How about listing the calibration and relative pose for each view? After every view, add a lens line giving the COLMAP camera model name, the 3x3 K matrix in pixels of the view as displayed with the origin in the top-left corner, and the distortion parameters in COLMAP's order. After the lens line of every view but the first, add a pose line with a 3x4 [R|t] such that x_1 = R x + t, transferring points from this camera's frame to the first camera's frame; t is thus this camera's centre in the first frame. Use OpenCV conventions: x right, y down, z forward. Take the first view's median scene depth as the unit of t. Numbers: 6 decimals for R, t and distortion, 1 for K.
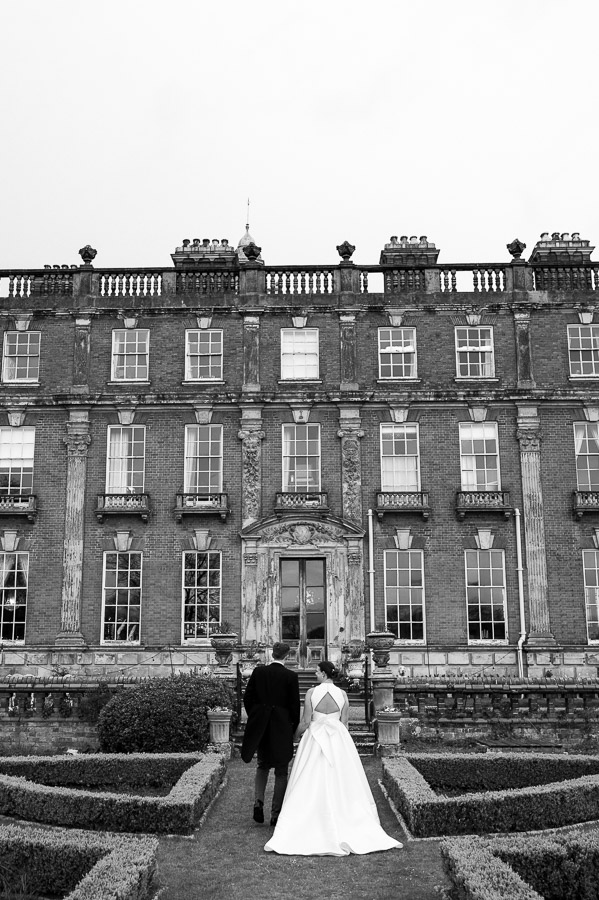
lens RADIAL K [[919.9, 0, 258.8], [0, 919.9, 471.8], [0, 0, 1]] dist [0.005112, 0.000000]
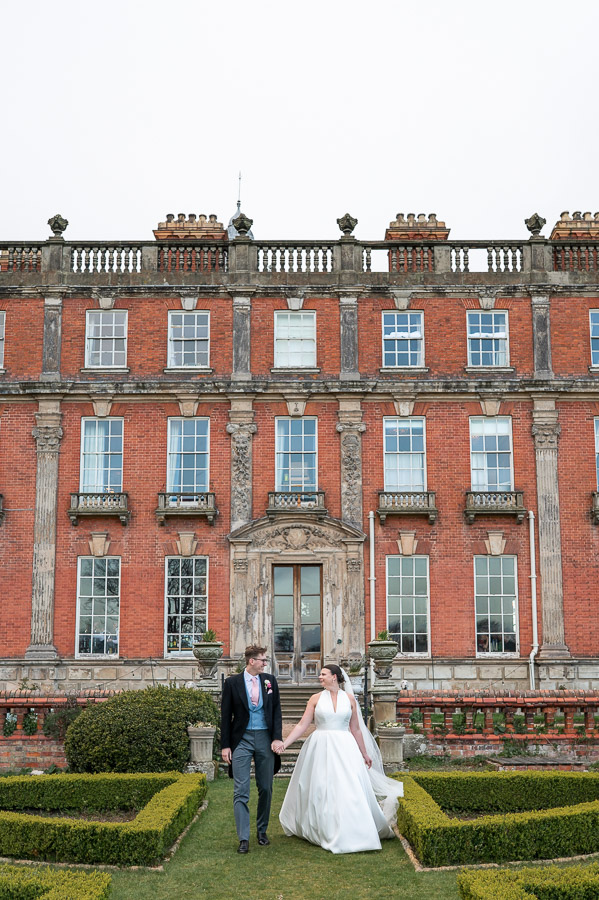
lens RADIAL K [[909.0, 0, 285.5], [0, 909.0, 562.3], [0, 0, 1]] dist [0.005241, 0.000000]
pose [[0.999537, 0.002058, 0.030349, 0.008701], [-0.003971, 0.997999, 0.063098, 0.034844], [-0.030158, -0.063189, 0.997546, 0.100305]]
